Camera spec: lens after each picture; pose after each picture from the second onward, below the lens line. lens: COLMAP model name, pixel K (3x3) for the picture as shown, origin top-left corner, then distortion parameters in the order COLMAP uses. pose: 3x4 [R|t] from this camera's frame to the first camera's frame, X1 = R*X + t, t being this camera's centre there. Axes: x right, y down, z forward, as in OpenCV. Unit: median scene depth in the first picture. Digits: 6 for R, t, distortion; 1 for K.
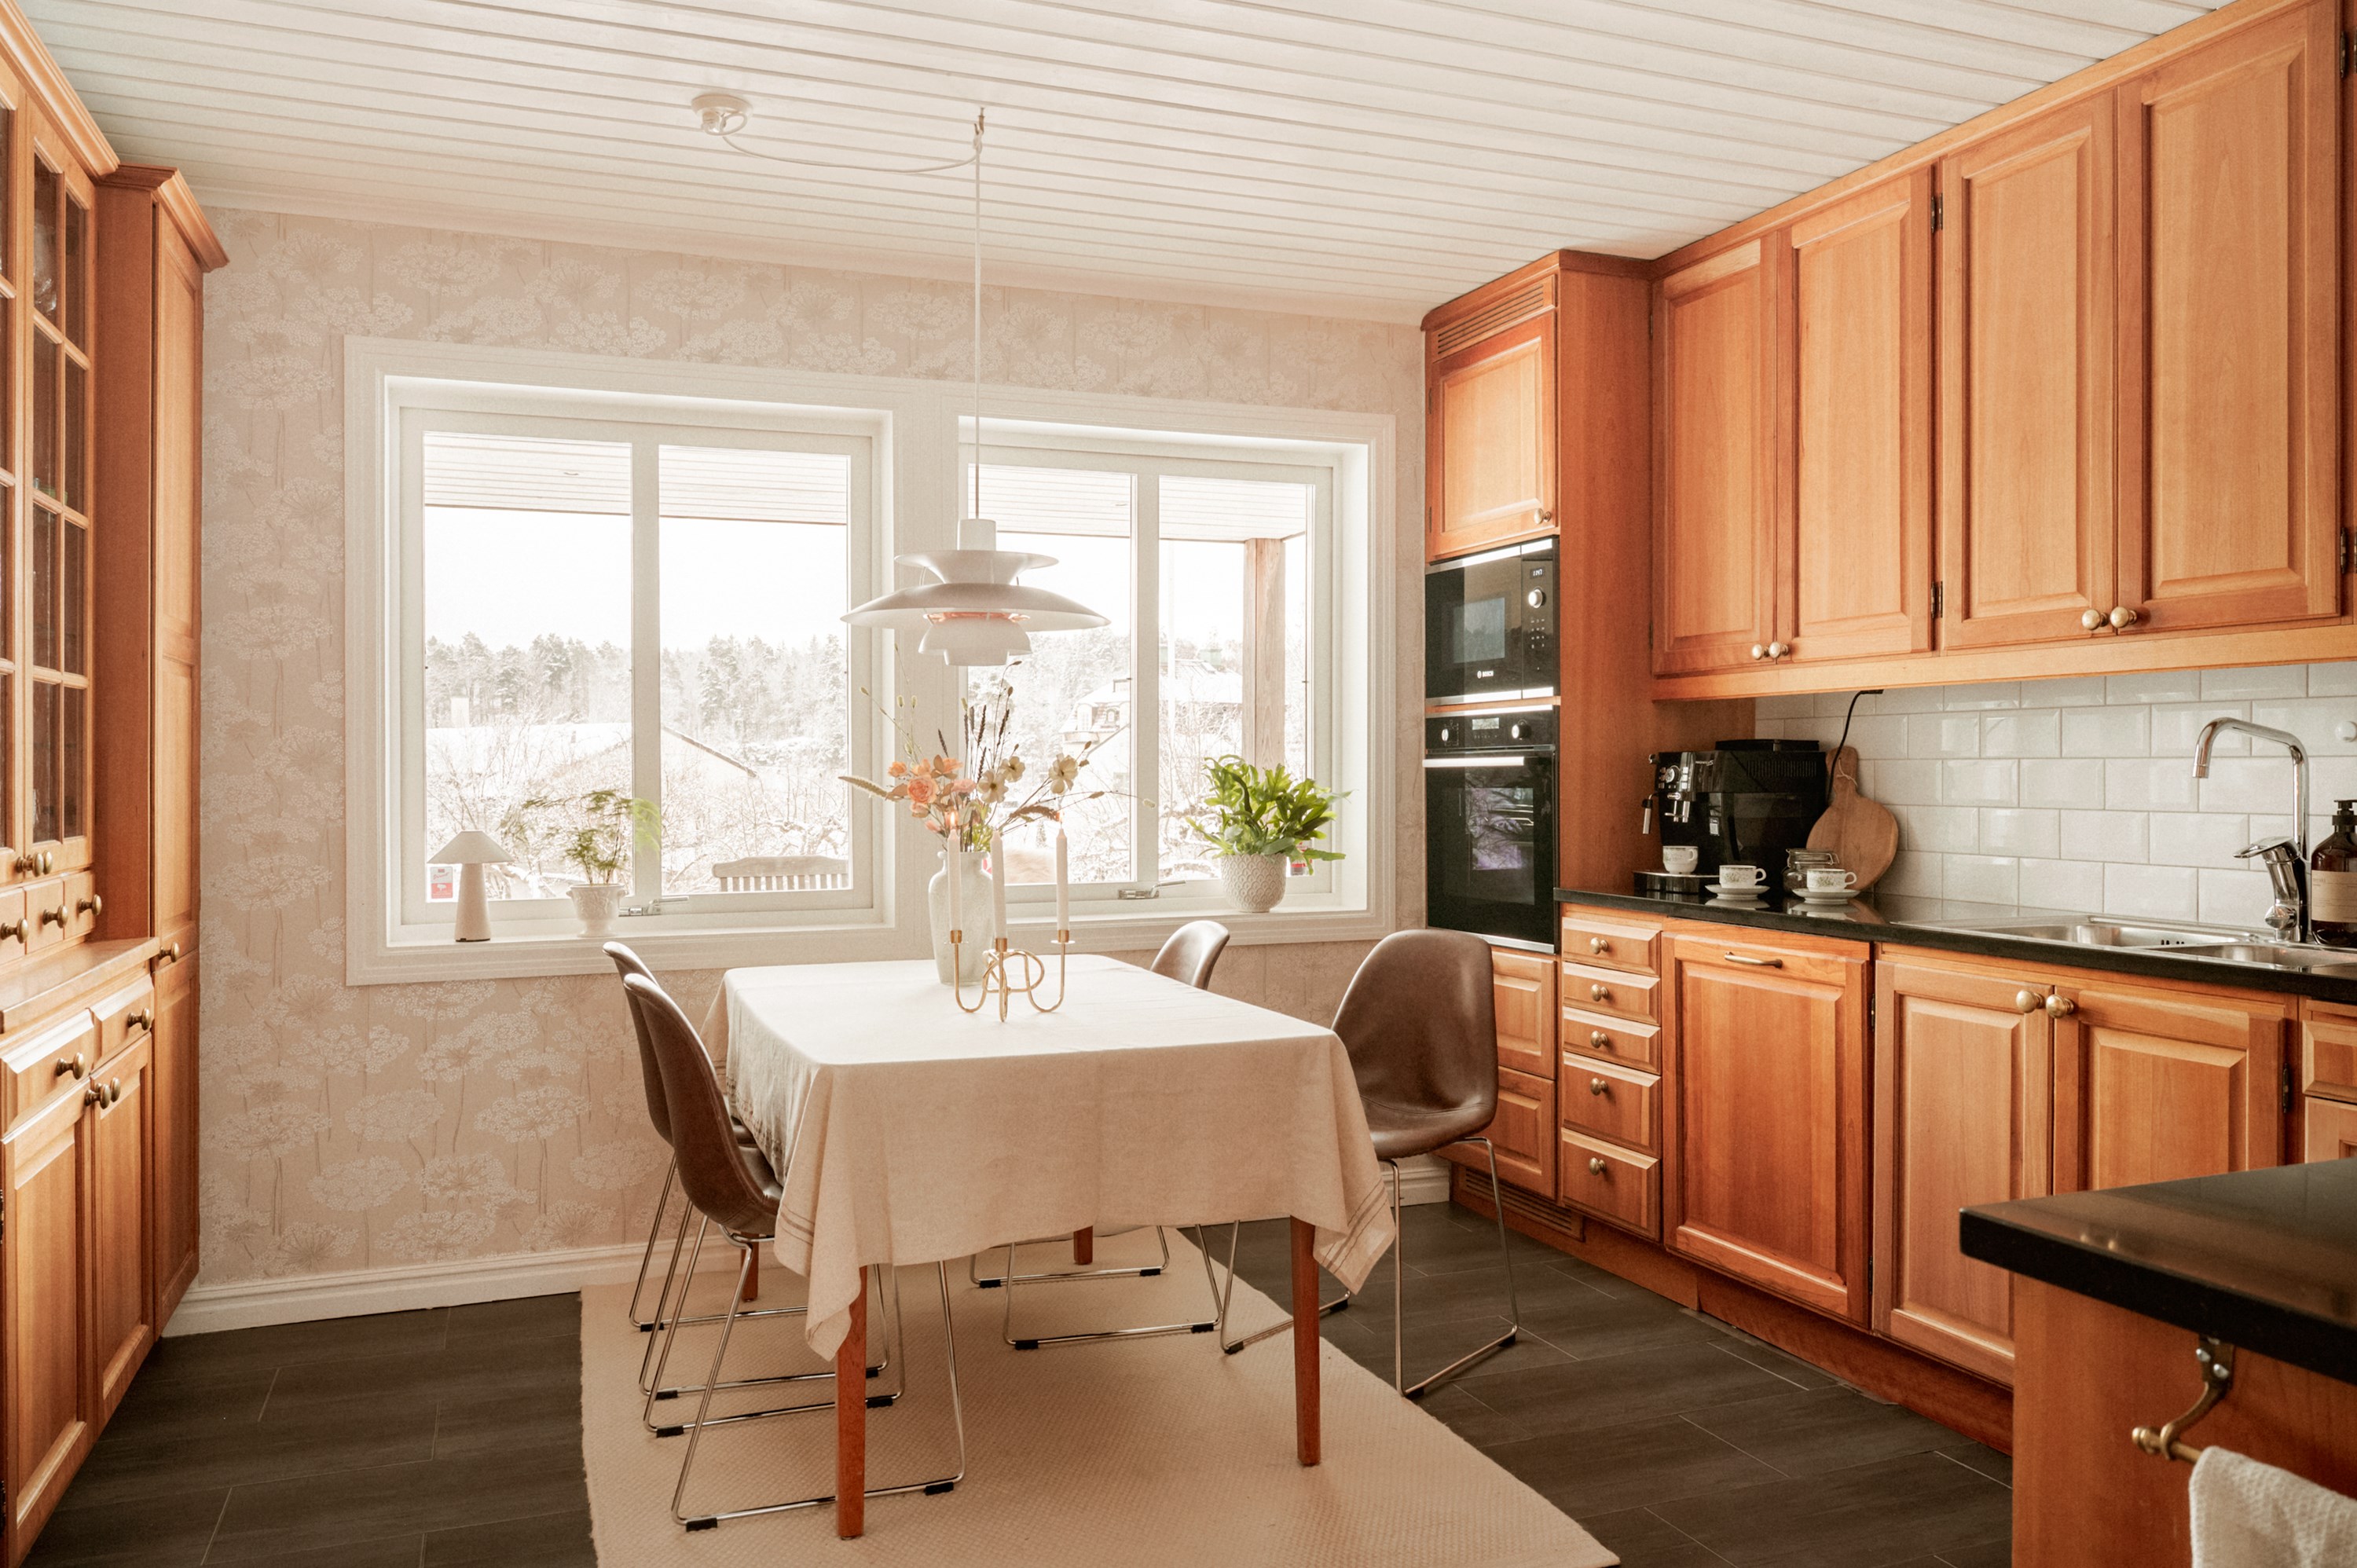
lens RADIAL K [[1749.3, 0, 1178.4], [0, 1749.3, 780.4], [0, 0, 1]] dist [0.005592, -0.000389]
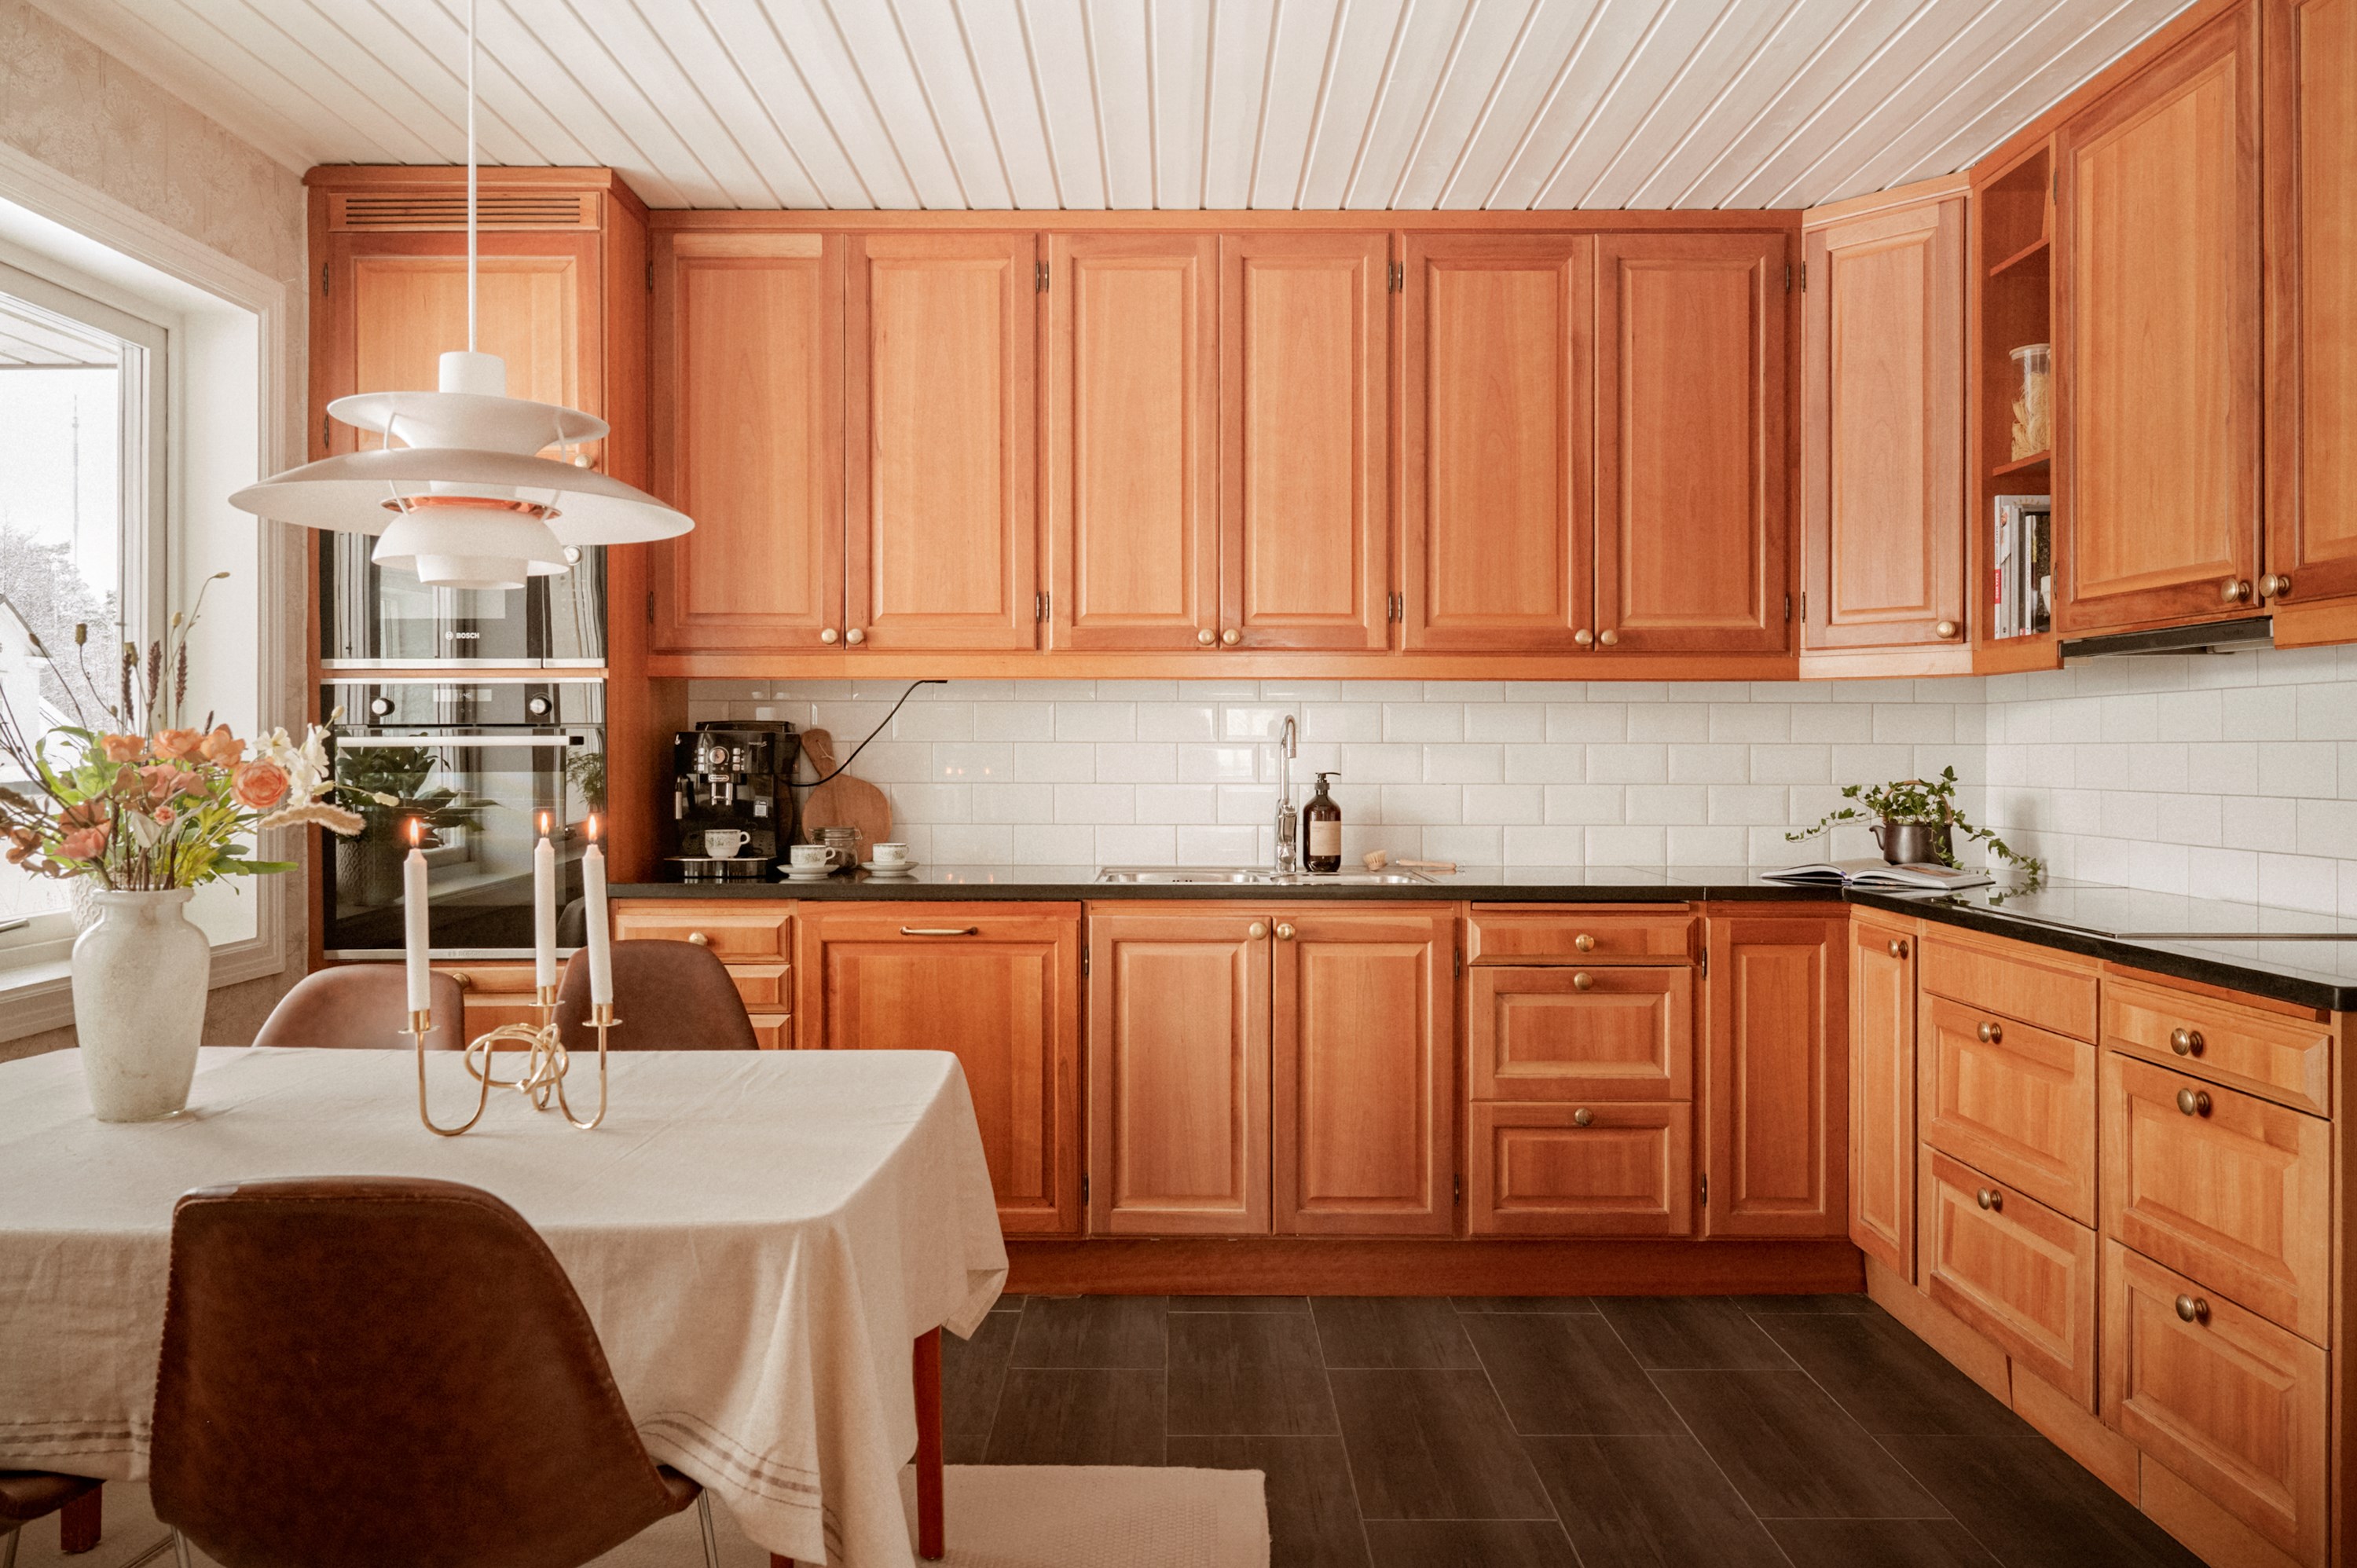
lens RADIAL K [[1586.8, 0, 1177.4], [0, 1586.8, 771.2], [0, 0, 1]] dist [-0.013104, -0.001799]
pose [[0.354527, -0.011219, 0.934979, -0.535197], [0.003297, 0.999937, 0.010748, -0.004001], [-0.935040, -0.000728, 0.354541, 0.545810]]
